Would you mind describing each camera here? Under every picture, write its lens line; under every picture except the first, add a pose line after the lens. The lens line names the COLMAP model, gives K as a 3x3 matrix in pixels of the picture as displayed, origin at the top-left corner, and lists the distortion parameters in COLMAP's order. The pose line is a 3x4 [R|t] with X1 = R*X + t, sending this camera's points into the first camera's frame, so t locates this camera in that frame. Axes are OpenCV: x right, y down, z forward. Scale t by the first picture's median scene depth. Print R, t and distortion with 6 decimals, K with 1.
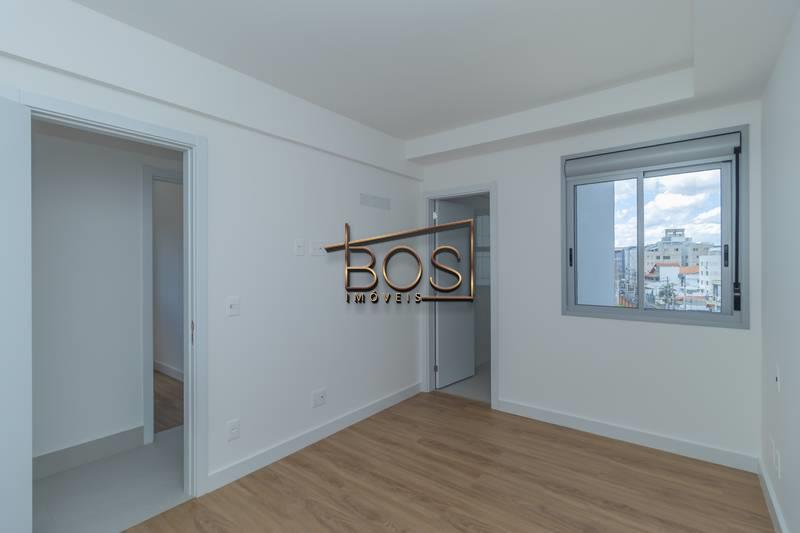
lens RADIAL K [[372.2, 0, 417.7], [0, 372.2, 268.1], [0, 0, 1]] dist [-0.002138, -0.000188]
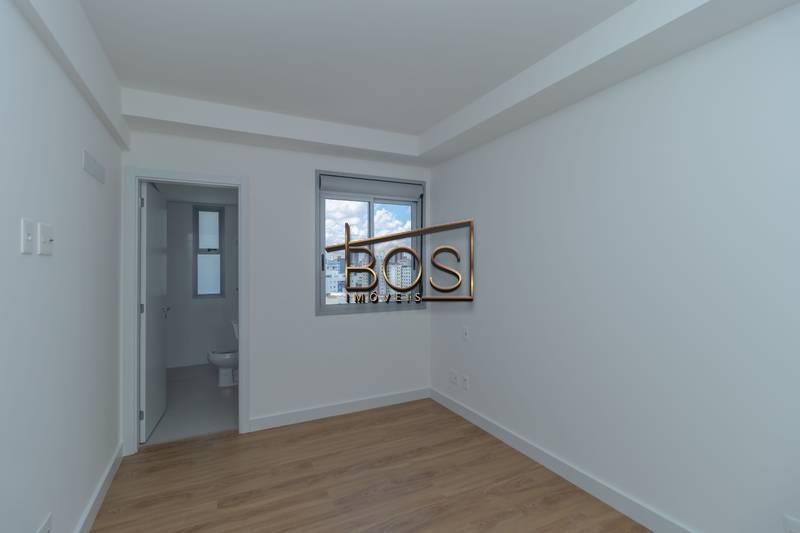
lens RADIAL K [[351.6, 0, 400.0], [0, 351.6, 266.5], [0, 0, 1]] dist [-0.000167, 0.000006]
pose [[0.472649, 0.002766, 0.881247, -0.470295], [0.014853, 0.999828, -0.011104, -0.002709], [-0.881126, 0.018338, 0.472526, 0.355881]]
